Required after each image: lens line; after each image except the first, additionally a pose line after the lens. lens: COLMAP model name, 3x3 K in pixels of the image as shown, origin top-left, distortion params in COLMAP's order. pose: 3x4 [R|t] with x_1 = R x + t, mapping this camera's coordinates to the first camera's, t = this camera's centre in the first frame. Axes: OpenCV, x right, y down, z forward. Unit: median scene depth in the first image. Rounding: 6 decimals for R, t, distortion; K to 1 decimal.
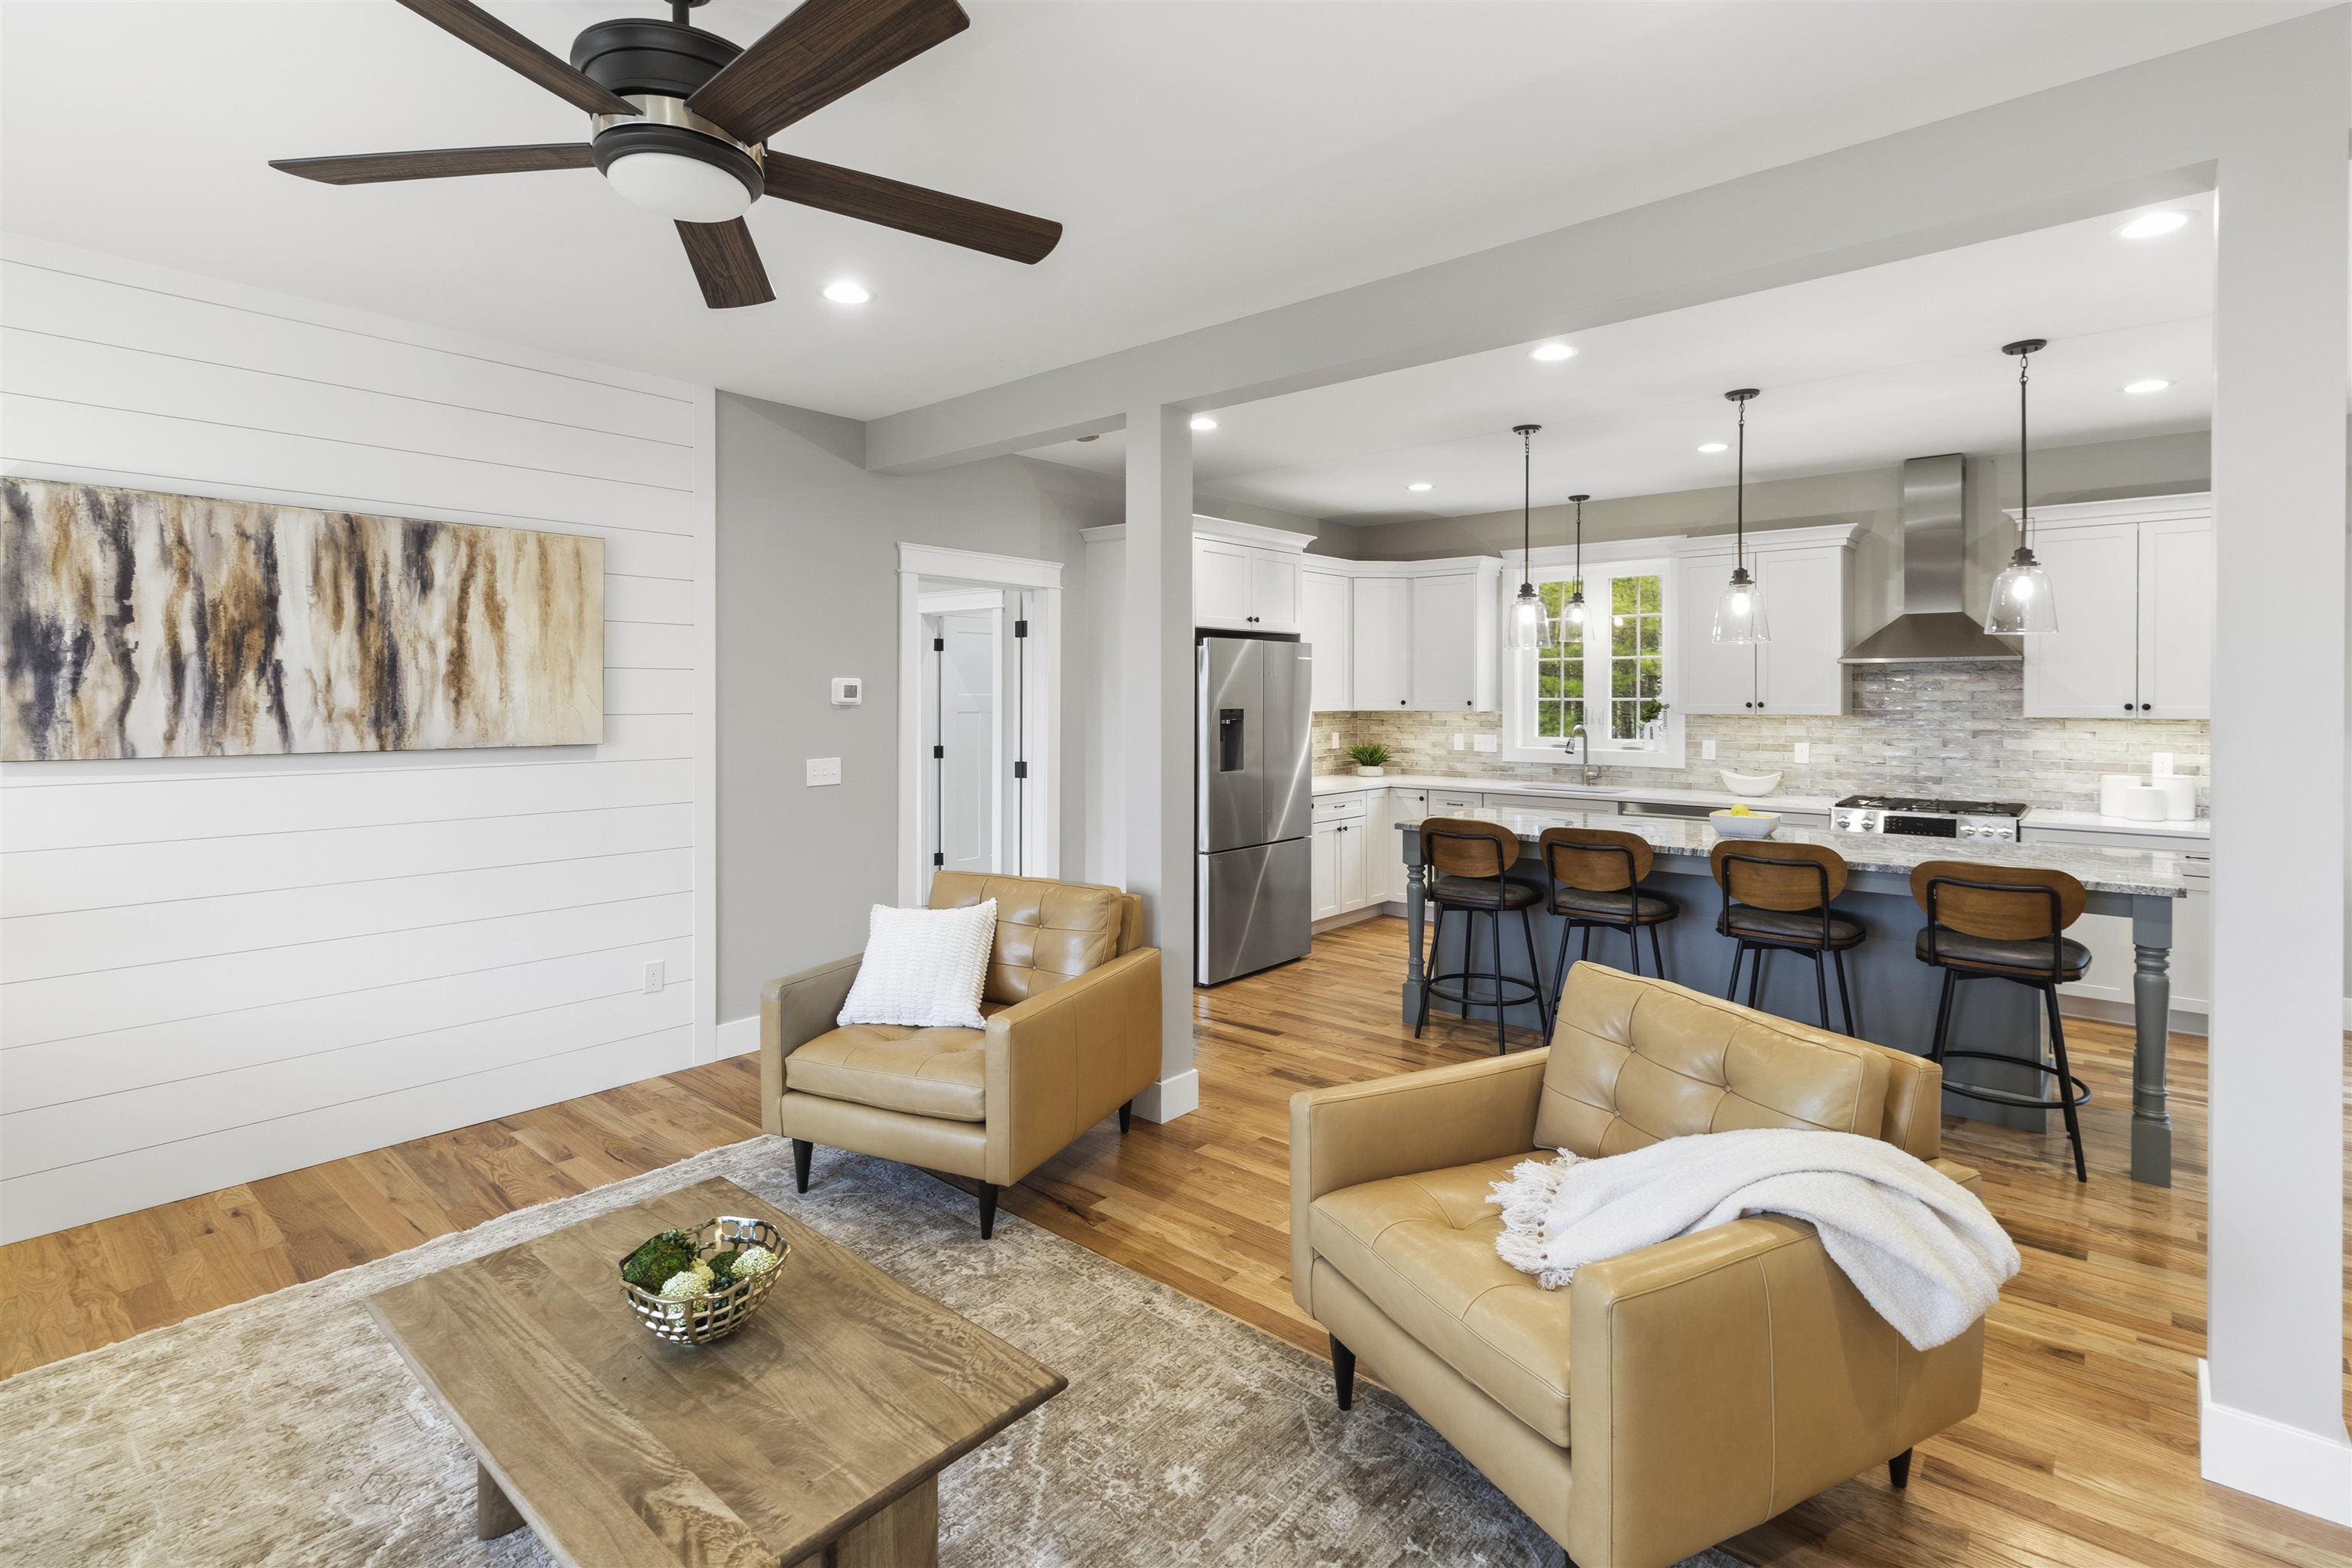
lens RADIAL K [[1112.5, 0, 1171.4], [0, 1112.5, 714.8], [0, 0, 1]] dist [-0.003373, -0.000132]
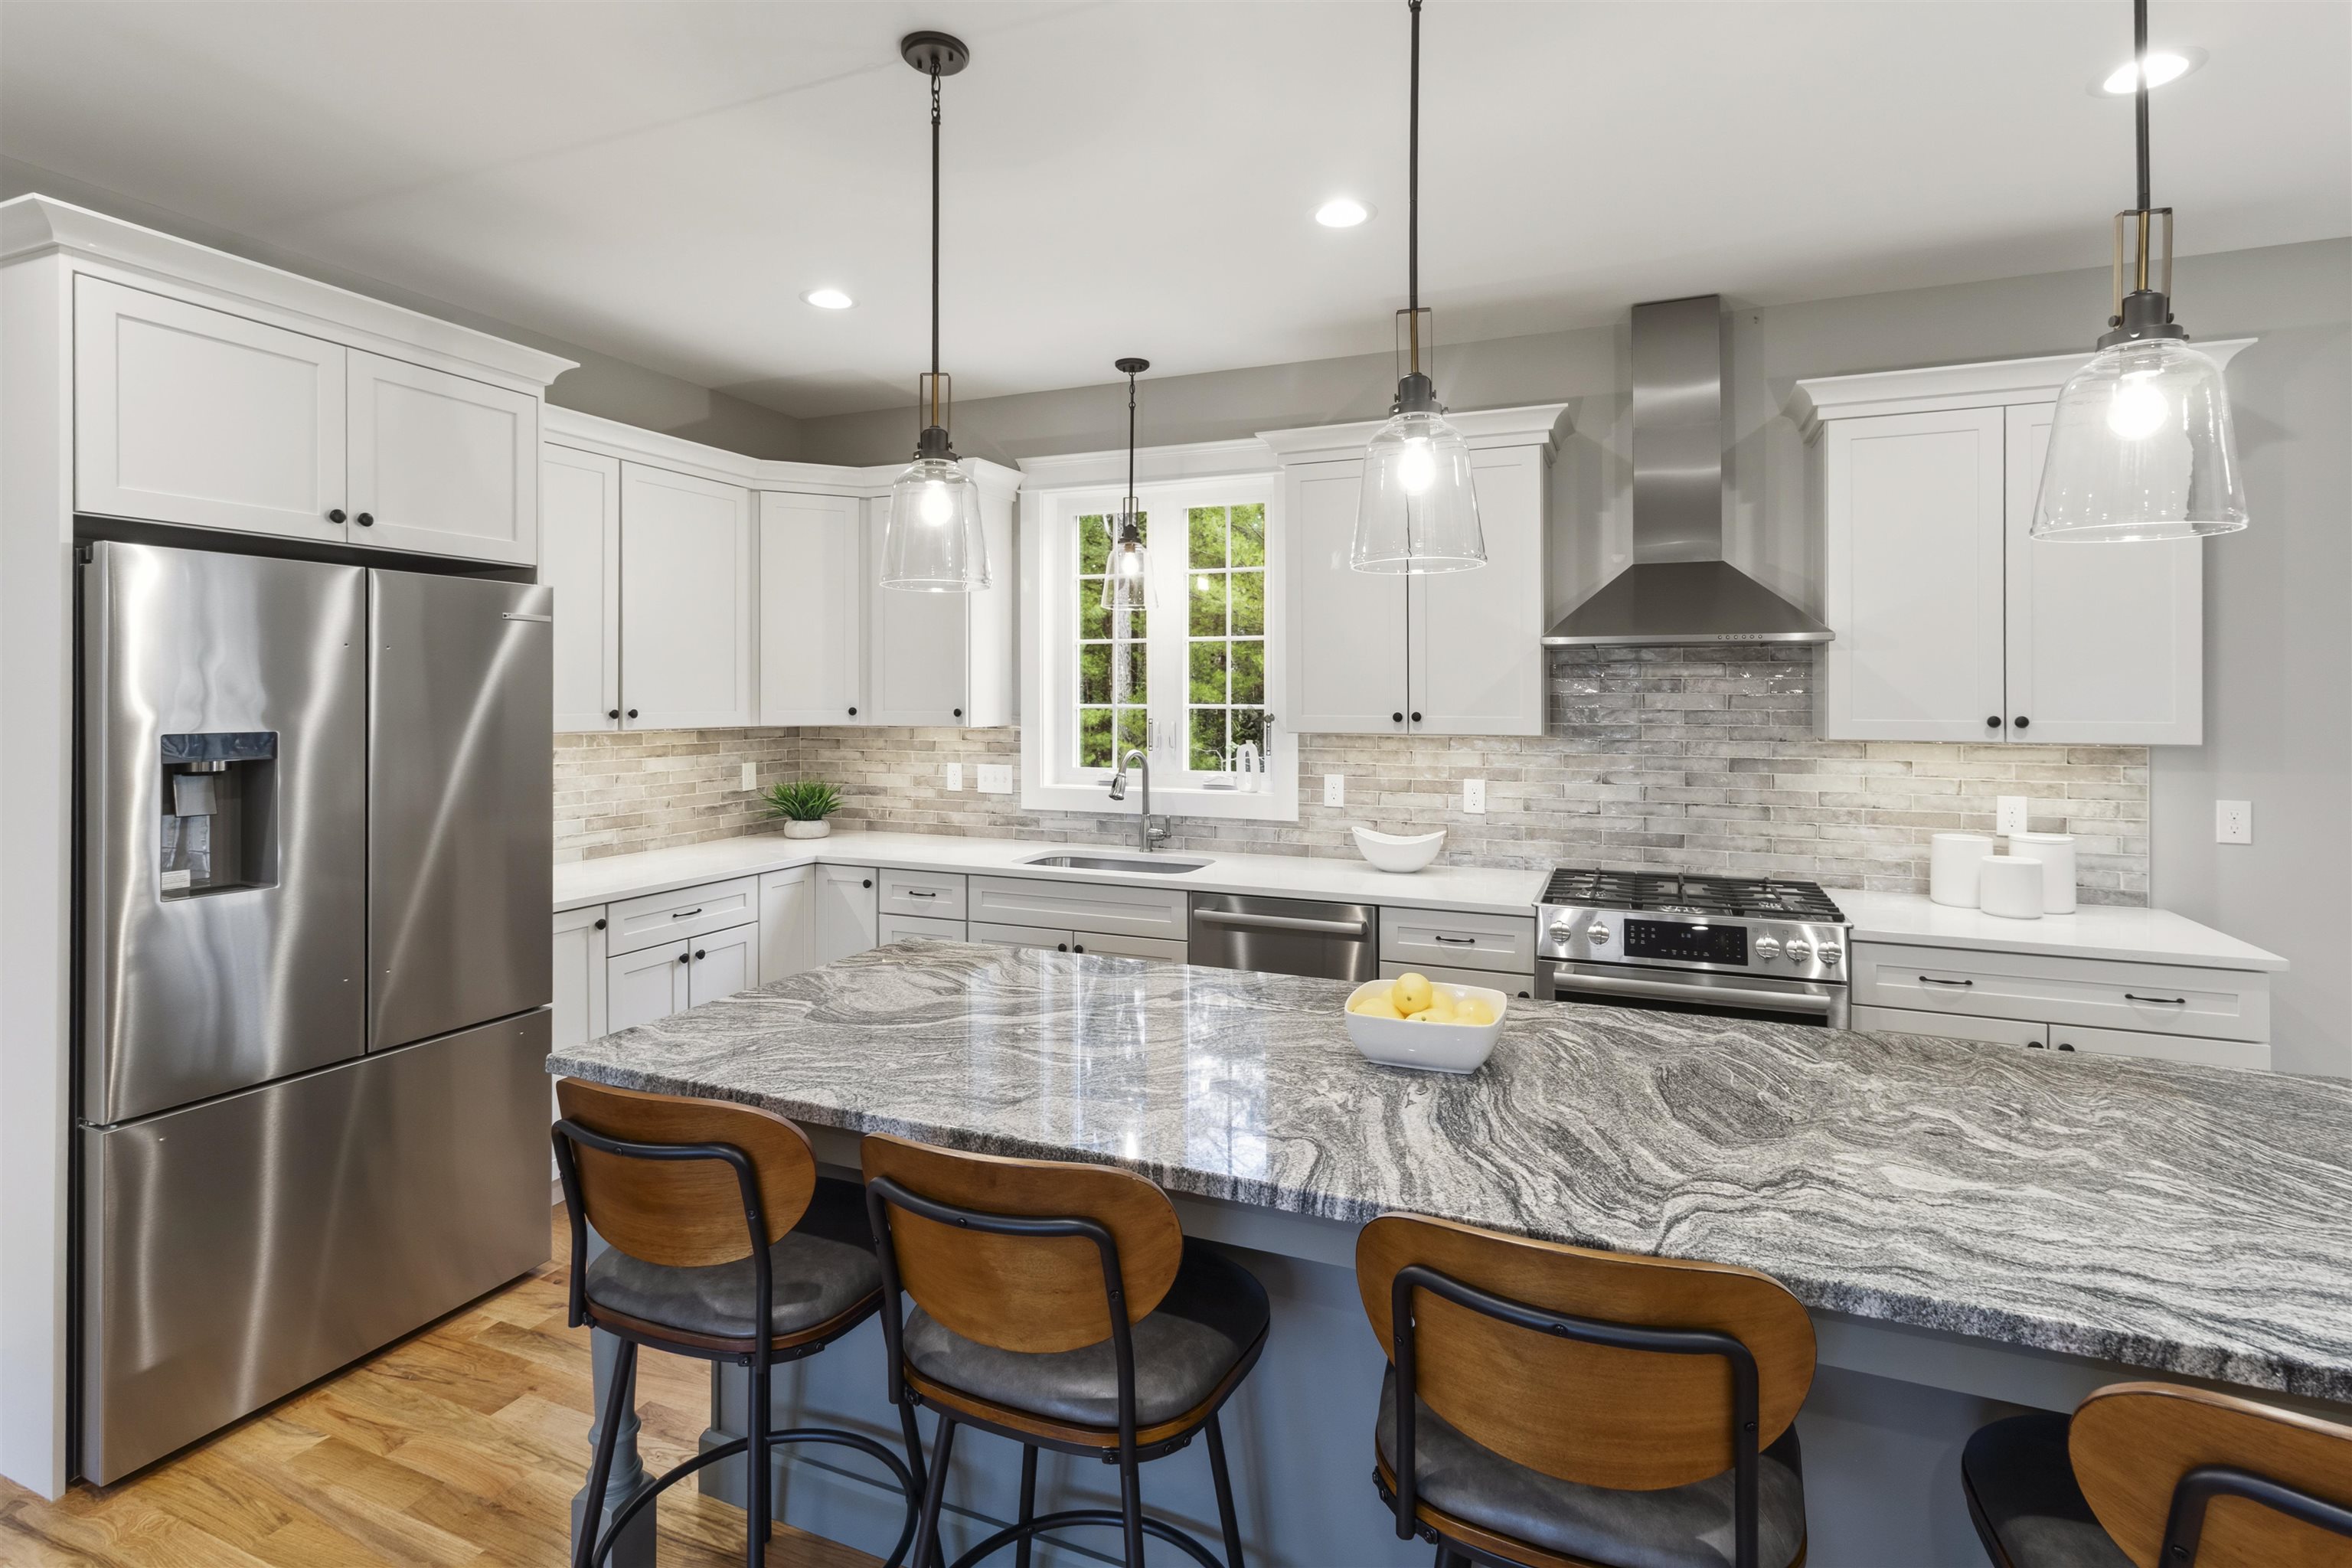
lens RADIAL K [[1112.5, 0, 1187.7], [0, 1112.5, 702.1], [0, 0, 1]] dist [-0.003373, -0.000132]
pose [[0.947305, 0.001139, 0.320331, 0.222361], [0.003254, 0.999908, -0.013177, -0.009127], [-0.320316, 0.013525, 0.947214, 0.468922]]
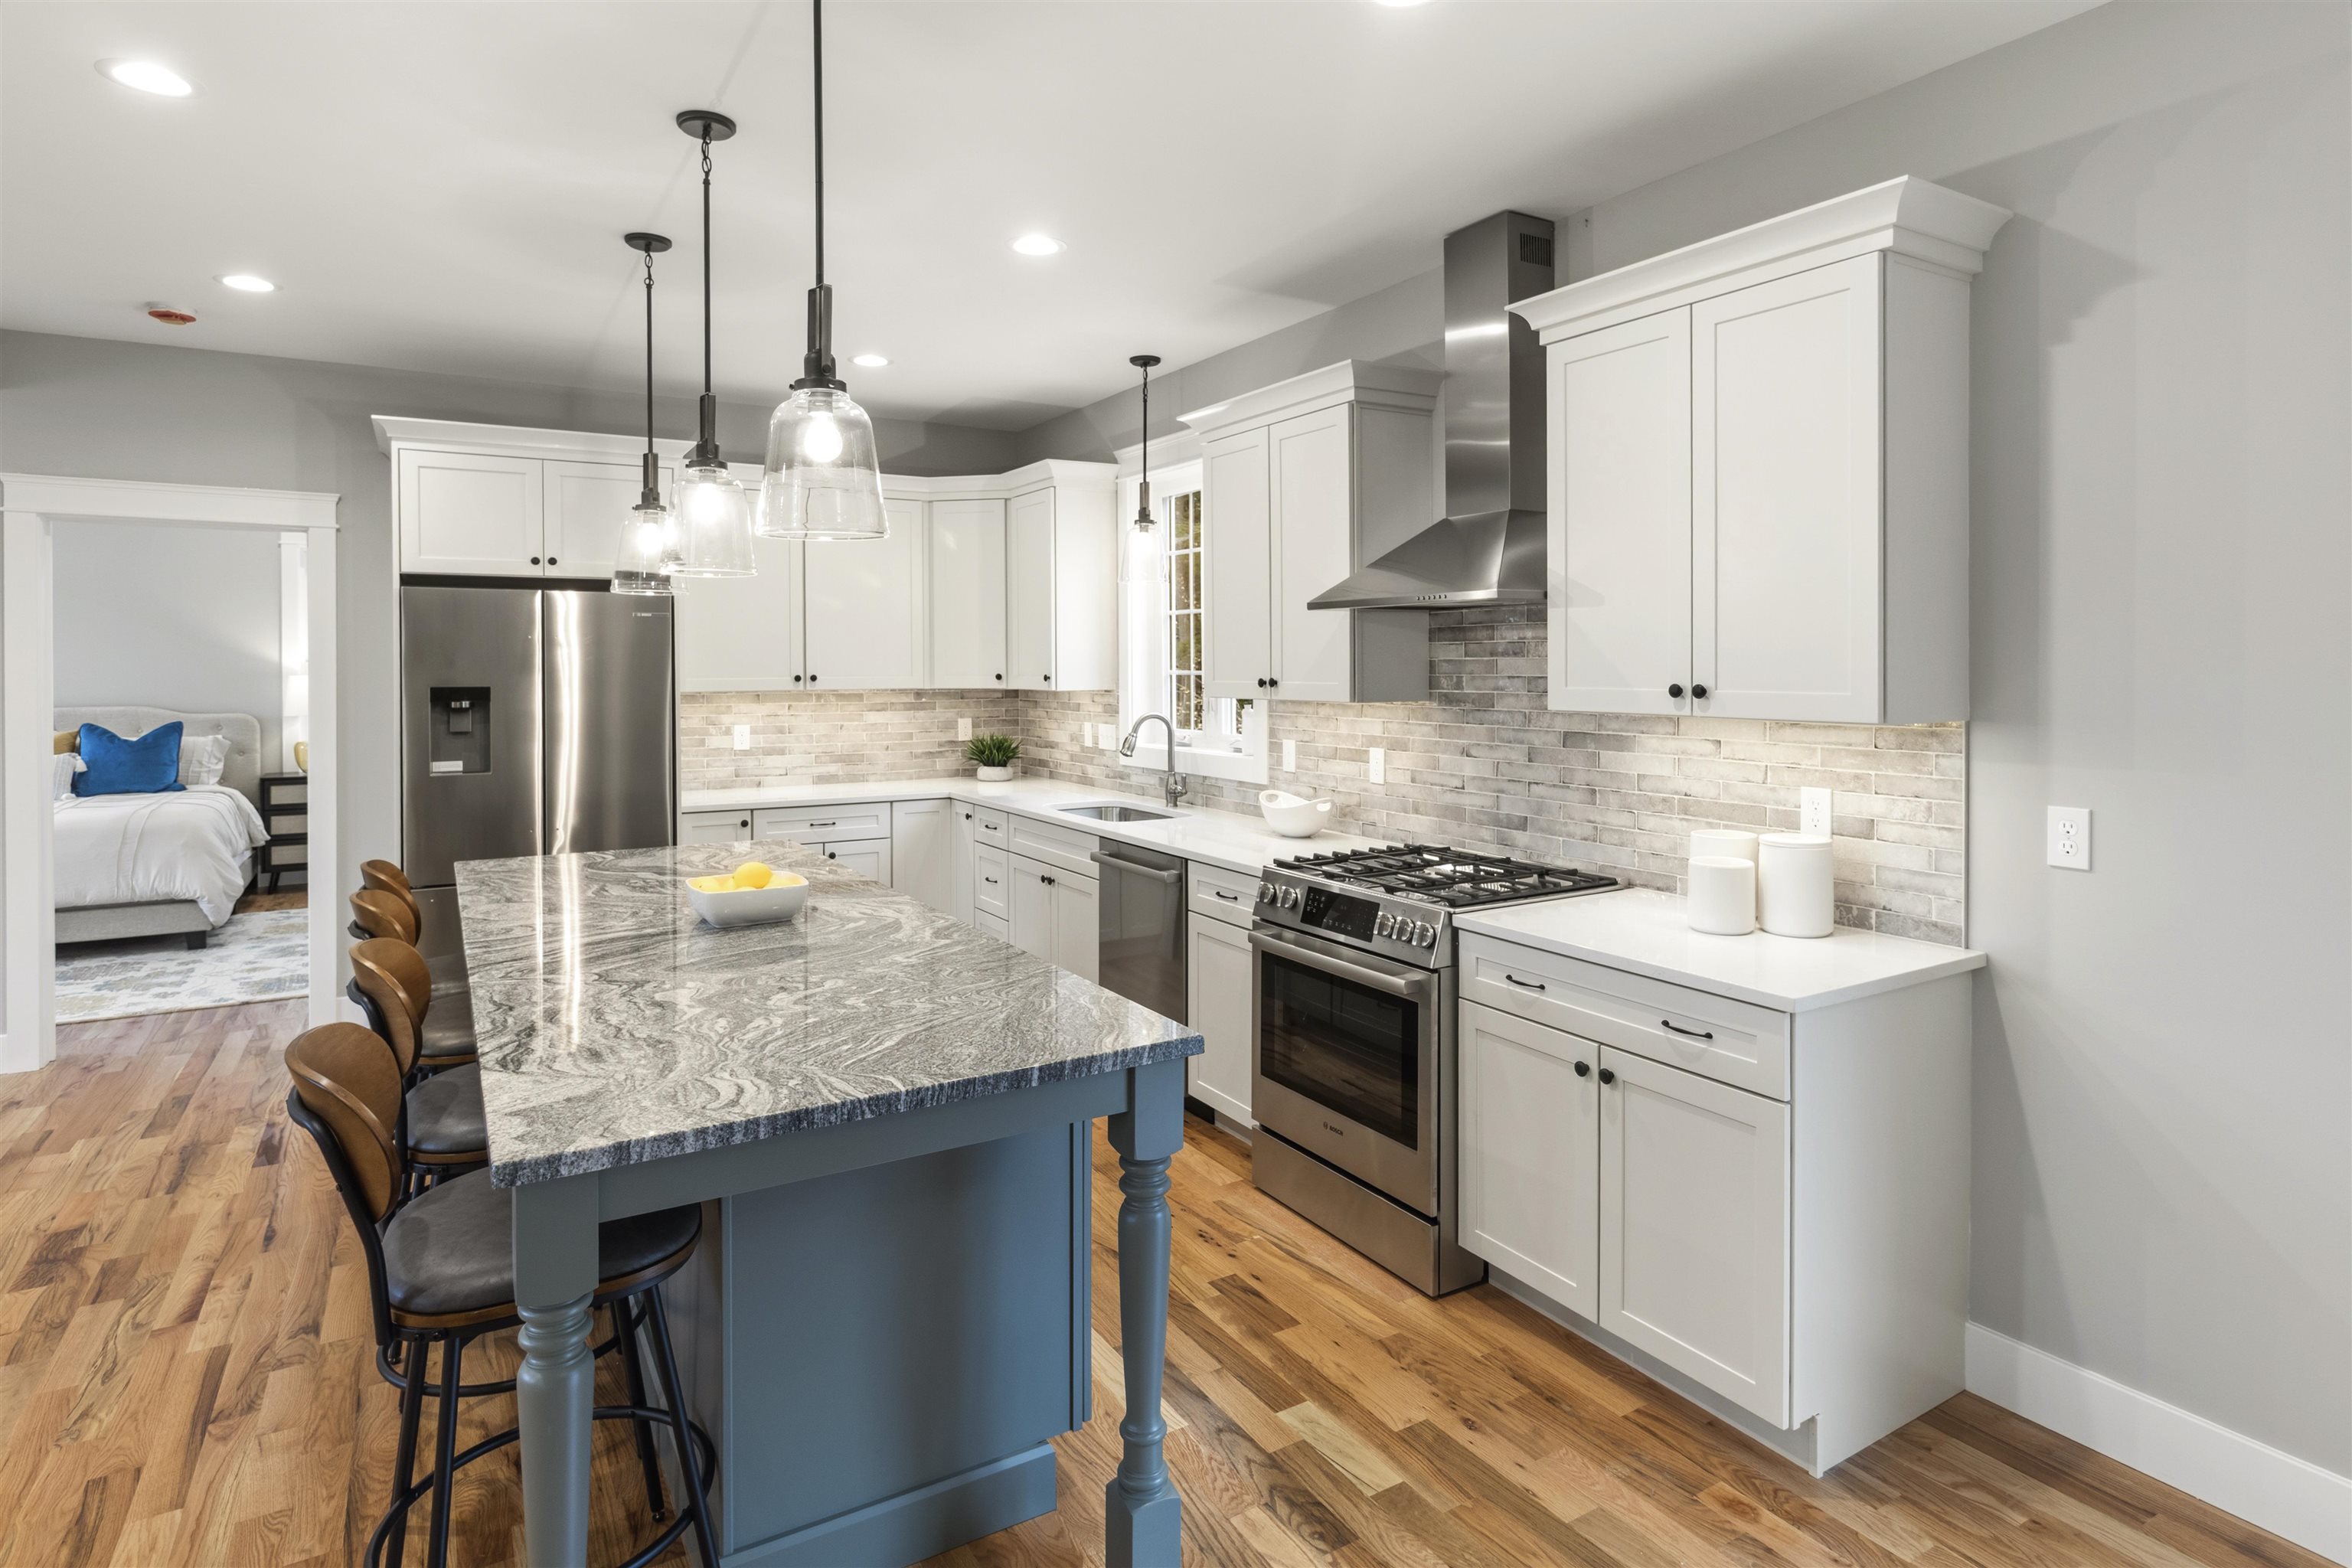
lens RADIAL K [[1259.3, 0, 1183.4], [0, 1259.3, 679.8], [0, 0, 1]] dist [-0.000345, -0.000530]
pose [[0.950763, 0.002310, -0.309909, 0.665370], [-0.004149, 0.999977, -0.005274, -0.006573], [0.309890, 0.006301, 0.950752, 0.335313]]
